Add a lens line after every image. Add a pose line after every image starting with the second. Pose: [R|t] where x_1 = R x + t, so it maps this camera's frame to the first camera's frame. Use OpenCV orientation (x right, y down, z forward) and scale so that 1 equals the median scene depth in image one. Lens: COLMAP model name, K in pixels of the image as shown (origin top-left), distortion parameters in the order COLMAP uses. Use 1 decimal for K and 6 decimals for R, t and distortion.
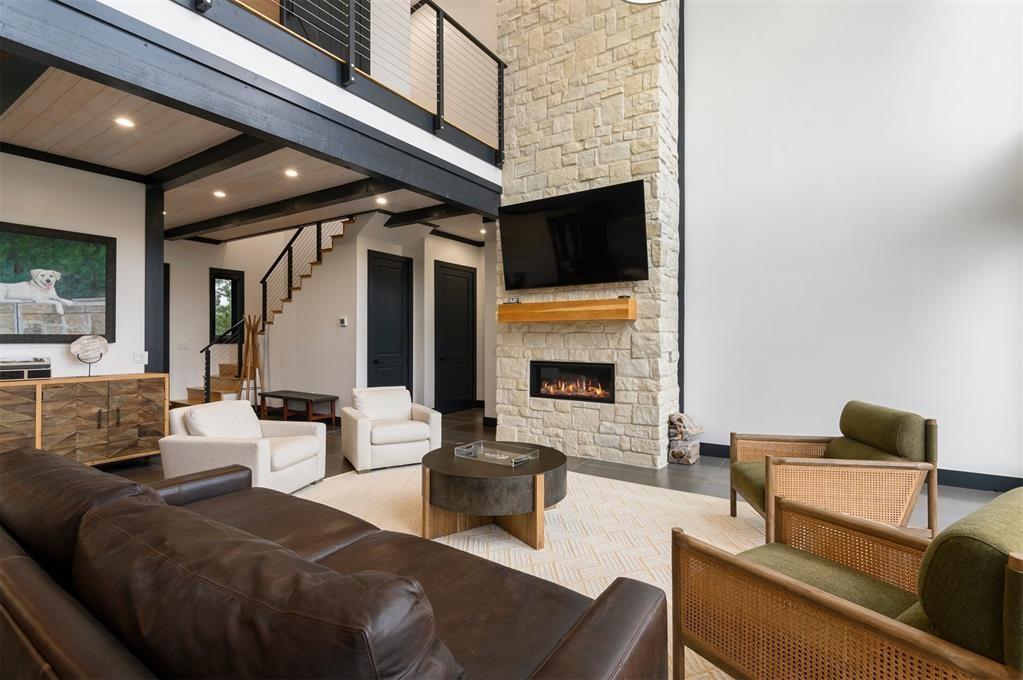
lens RADIAL K [[467.7, 0, 509.9], [0, 467.7, 337.7], [0, 0, 1]] dist [0.000205, -0.005680]
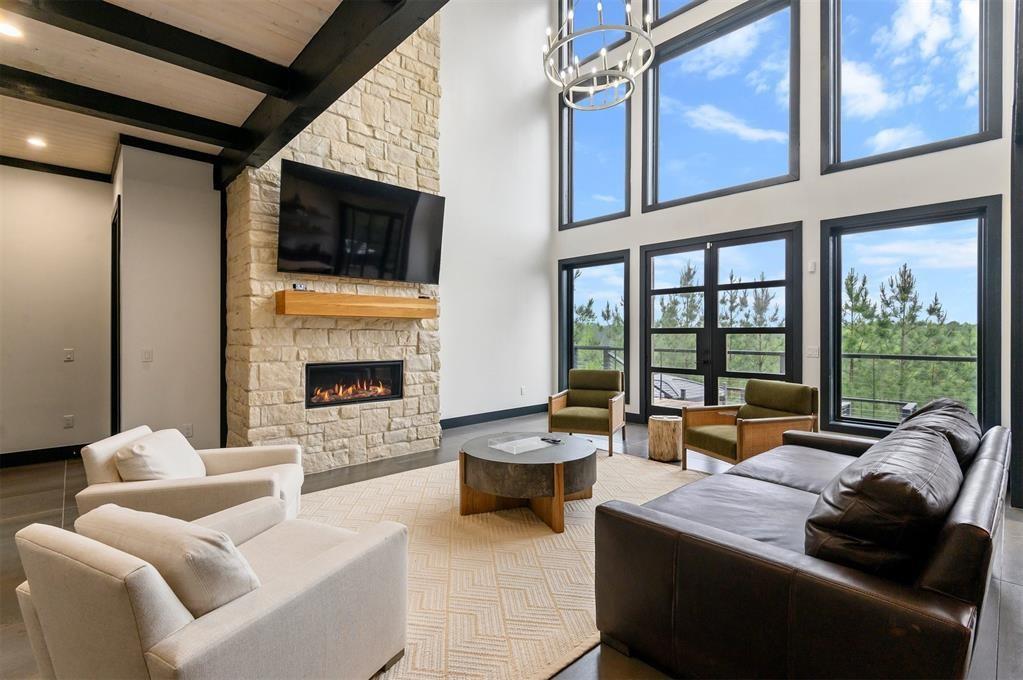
lens RADIAL K [[467.7, 0, 521.8], [0, 467.7, 336.0], [0, 0, 1]] dist [0.000205, -0.005680]
pose [[0.218955, -0.001995, 0.975733, -0.717949], [-0.001047, 0.999997, 0.002279, -0.000573], [-0.975734, -0.001521, 0.218953, 0.506889]]
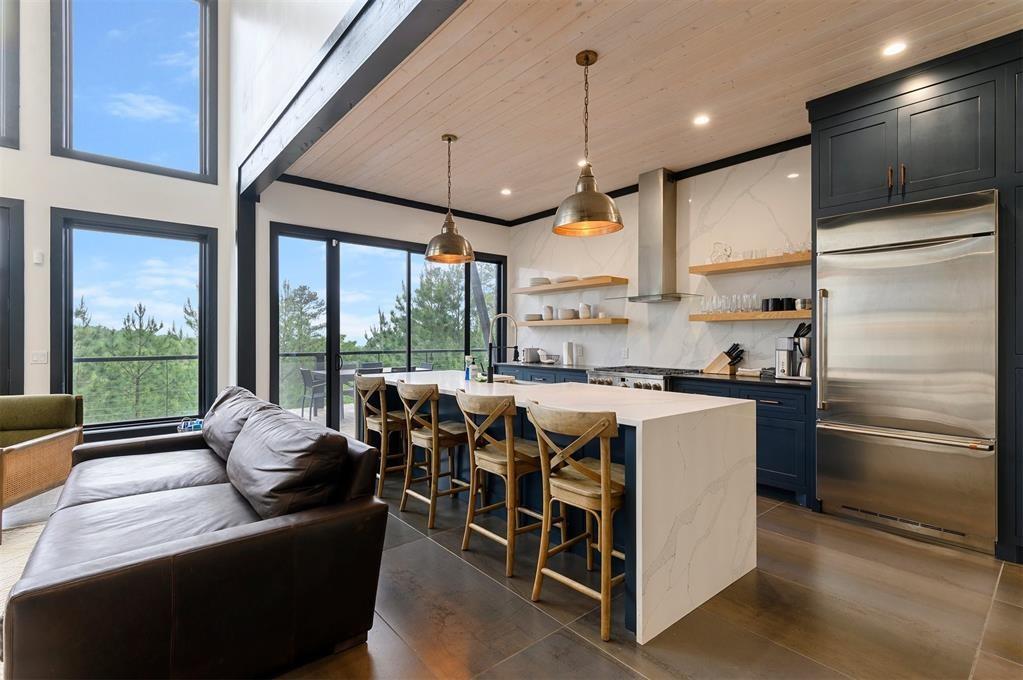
lens RADIAL K [[467.7, 0, 503.3], [0, 467.7, 345.1], [0, 0, 1]] dist [0.000205, -0.005680]
pose [[-0.962472, -0.005061, 0.271333, -0.654481], [-0.000776, 0.999873, 0.015896, -0.002052], [-0.271379, 0.015089, -0.962354, 0.711496]]
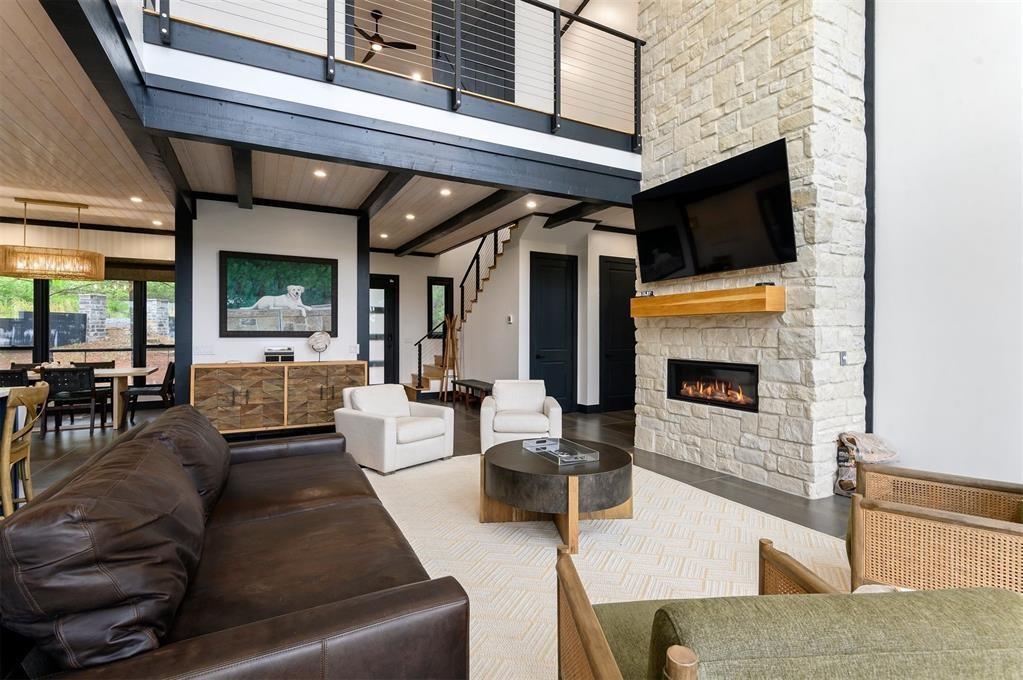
lens RADIAL K [[467.7, 0, 509.6], [0, 467.7, 335.4], [0, 0, 1]] dist [0.000205, -0.005680]
pose [[0.876974, 0.002334, -0.480532, 0.231021], [-0.001042, 0.999995, 0.002955, 0.001004], [0.480536, -0.002091, 0.876972, 0.056169]]
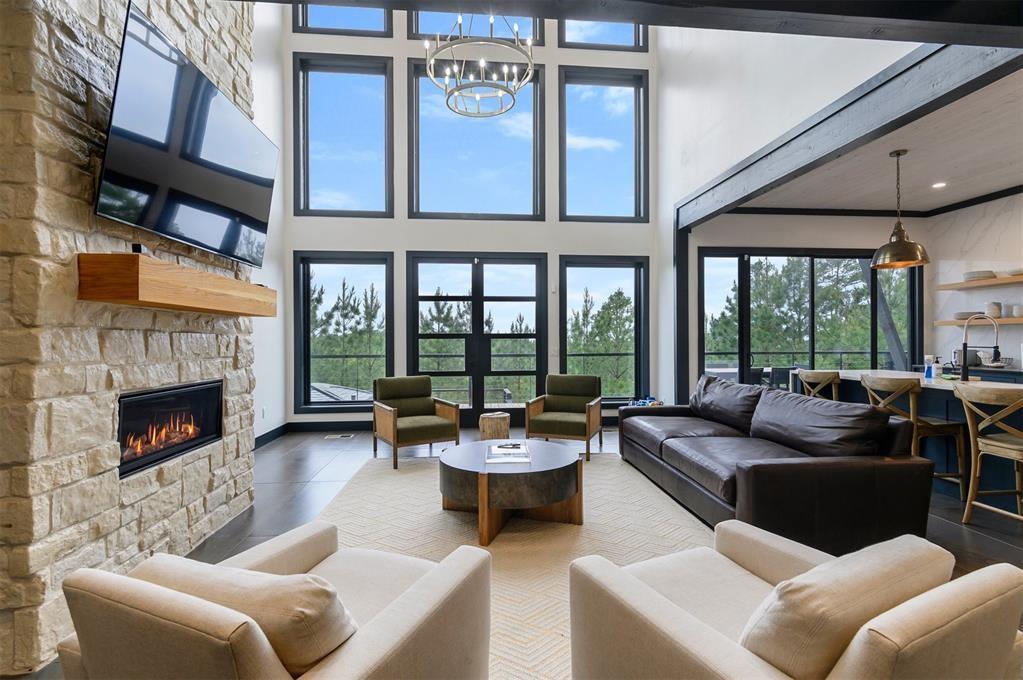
lens RADIAL K [[467.7, 0, 517.3], [0, 467.7, 338.4], [0, 0, 1]] dist [0.000205, -0.005680]
pose [[-0.630949, 0.004668, 0.775810, -0.562673], [0.002364, 0.999989, -0.004094, 0.000495], [-0.775821, -0.000749, -0.630953, 1.076632]]
